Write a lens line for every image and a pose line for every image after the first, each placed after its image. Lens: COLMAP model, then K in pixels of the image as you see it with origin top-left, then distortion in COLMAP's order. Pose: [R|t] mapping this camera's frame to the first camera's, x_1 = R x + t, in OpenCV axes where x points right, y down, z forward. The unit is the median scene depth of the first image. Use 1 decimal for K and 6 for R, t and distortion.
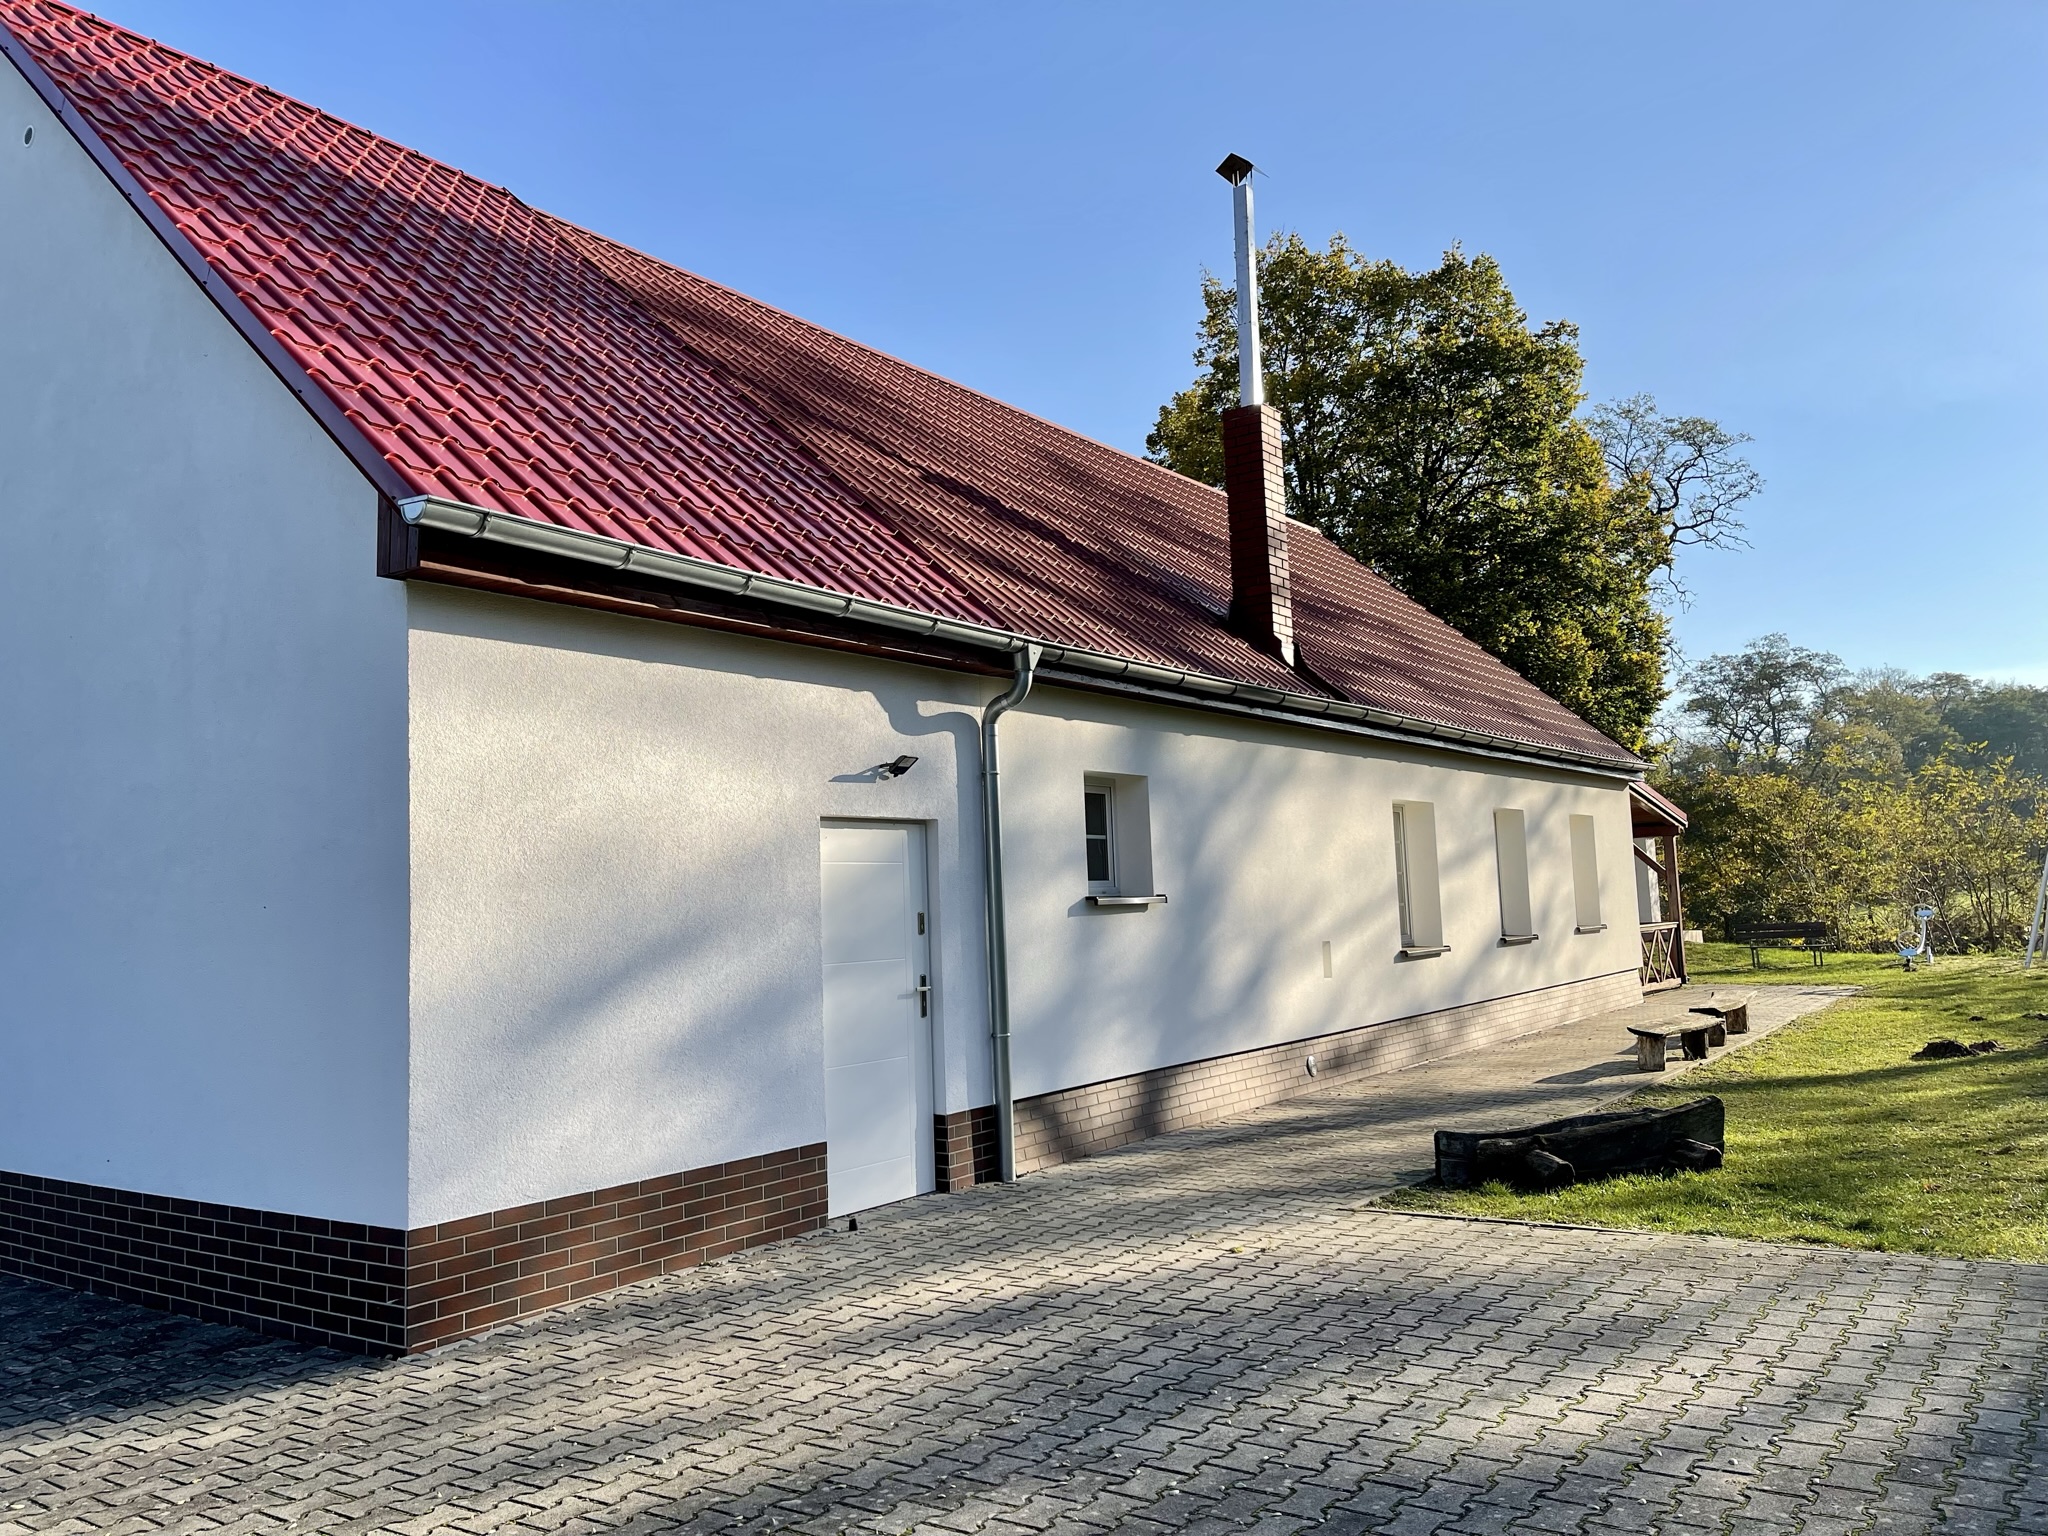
lens RADIAL K [[1502.5, 0, 1024.0], [0, 1502.5, 768.0], [0, 0, 1]] dist [0.048406, -0.077572]
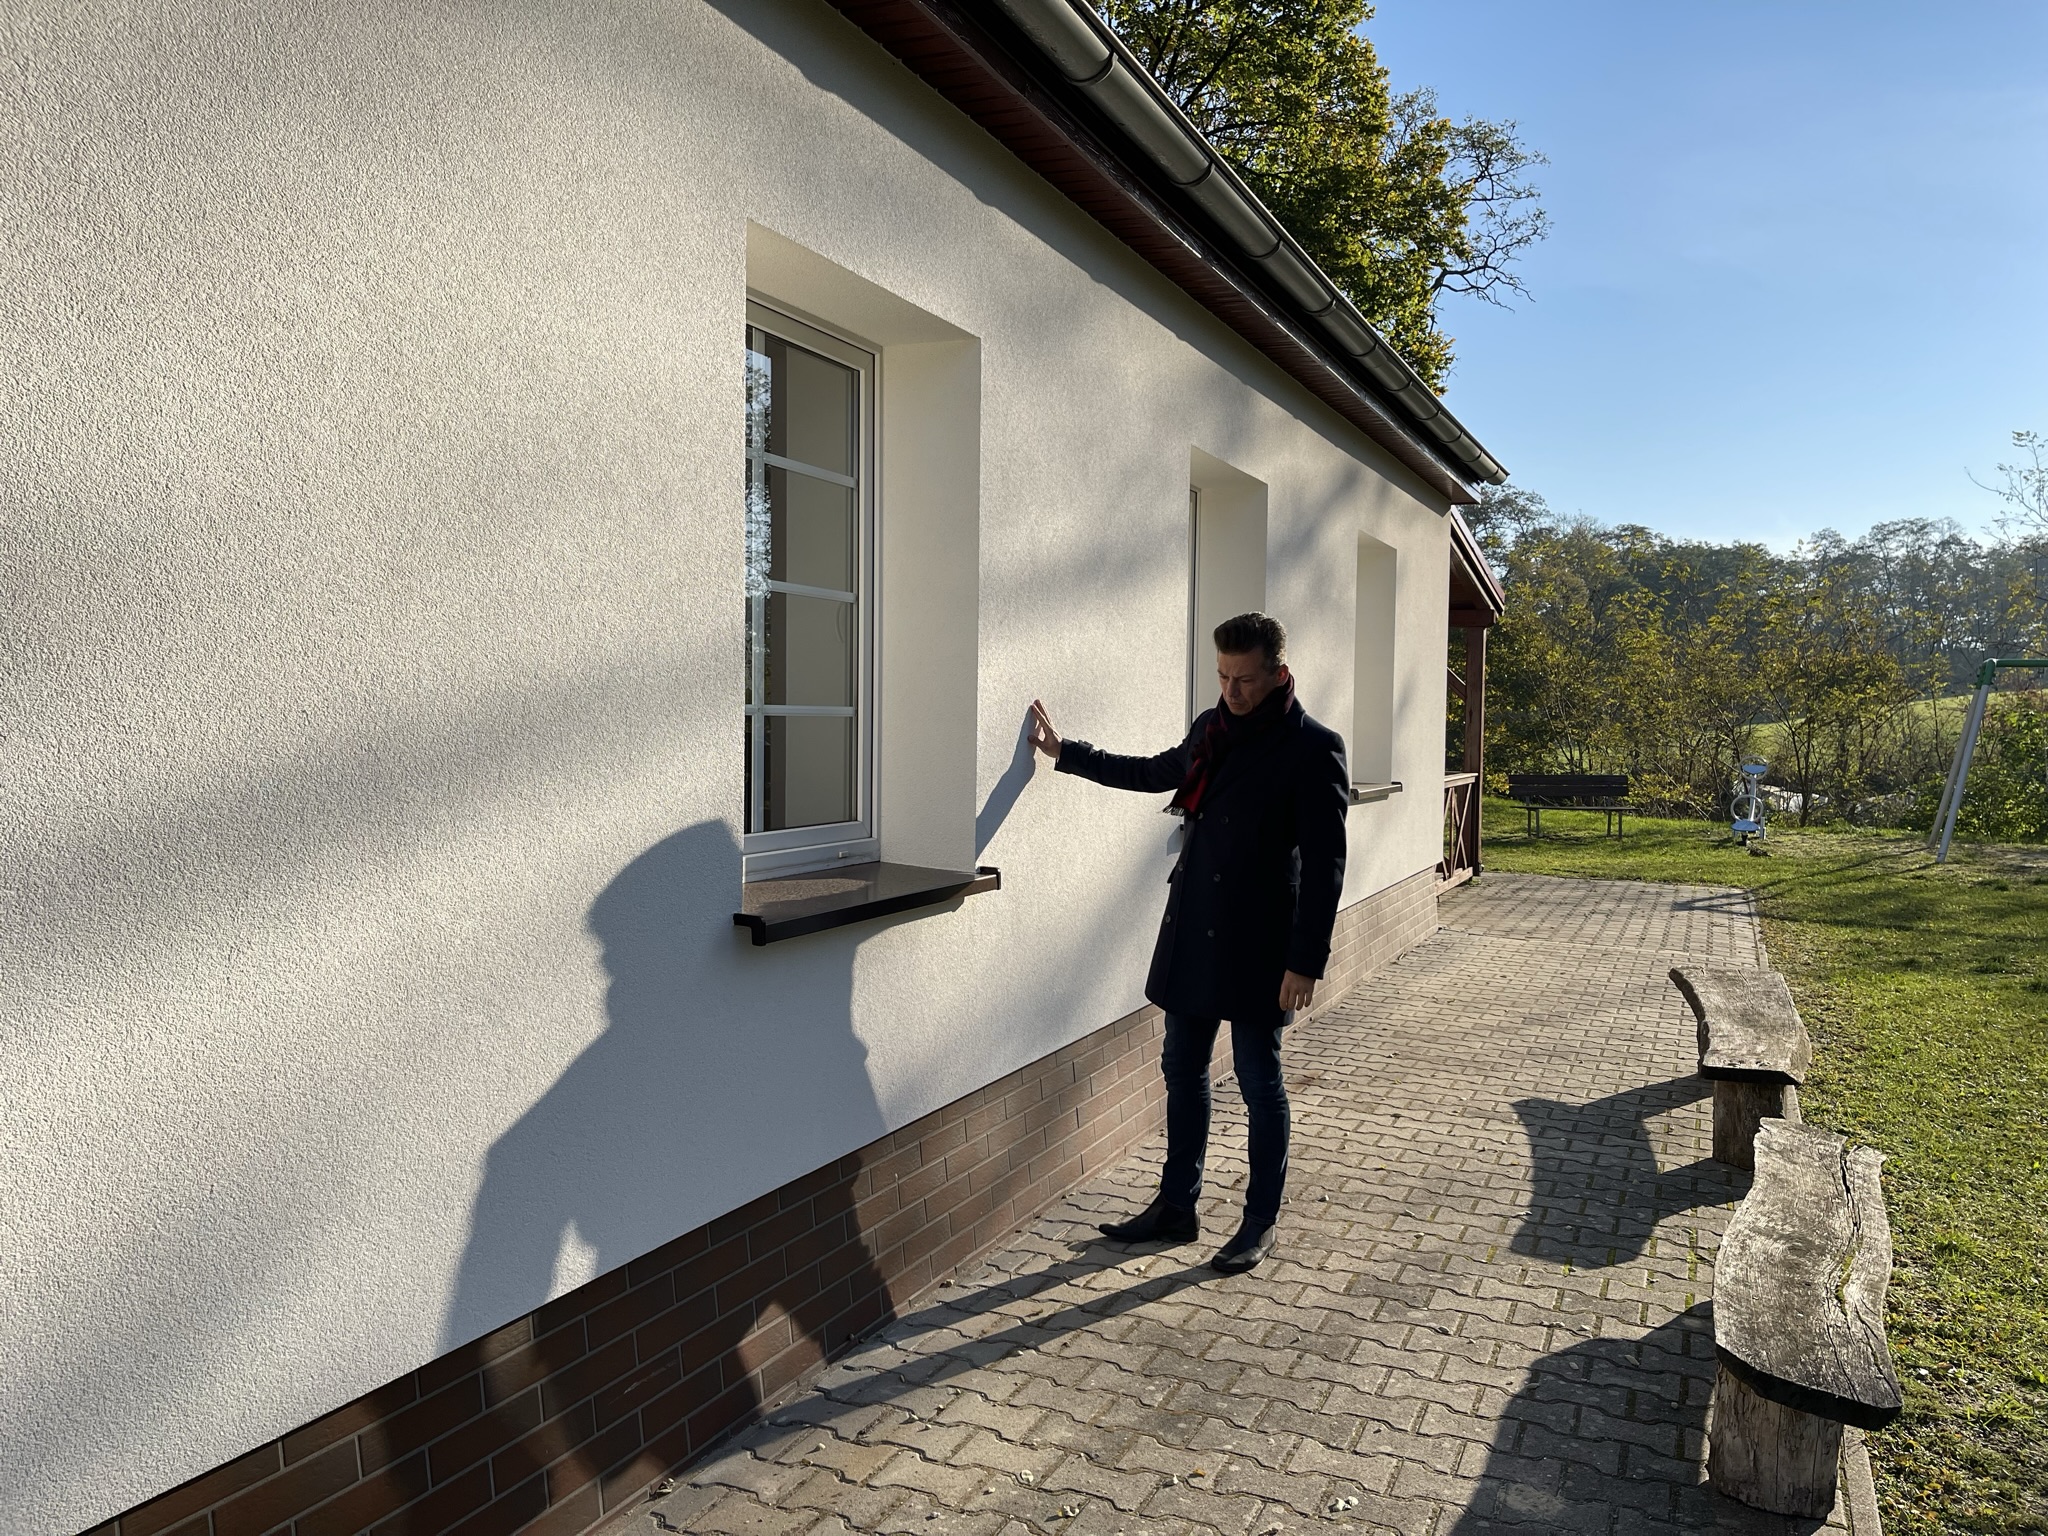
lens RADIAL K [[1502.5, 0, 1024.0], [0, 1502.5, 768.0], [0, 0, 1]] dist [0.048406, -0.077572]
pose [[0.980689, 0.042320, 0.190940, 0.159897], [-0.066033, 0.990625, 0.119589, 0.044839], [-0.184089, -0.129888, 0.974290, 0.507880]]
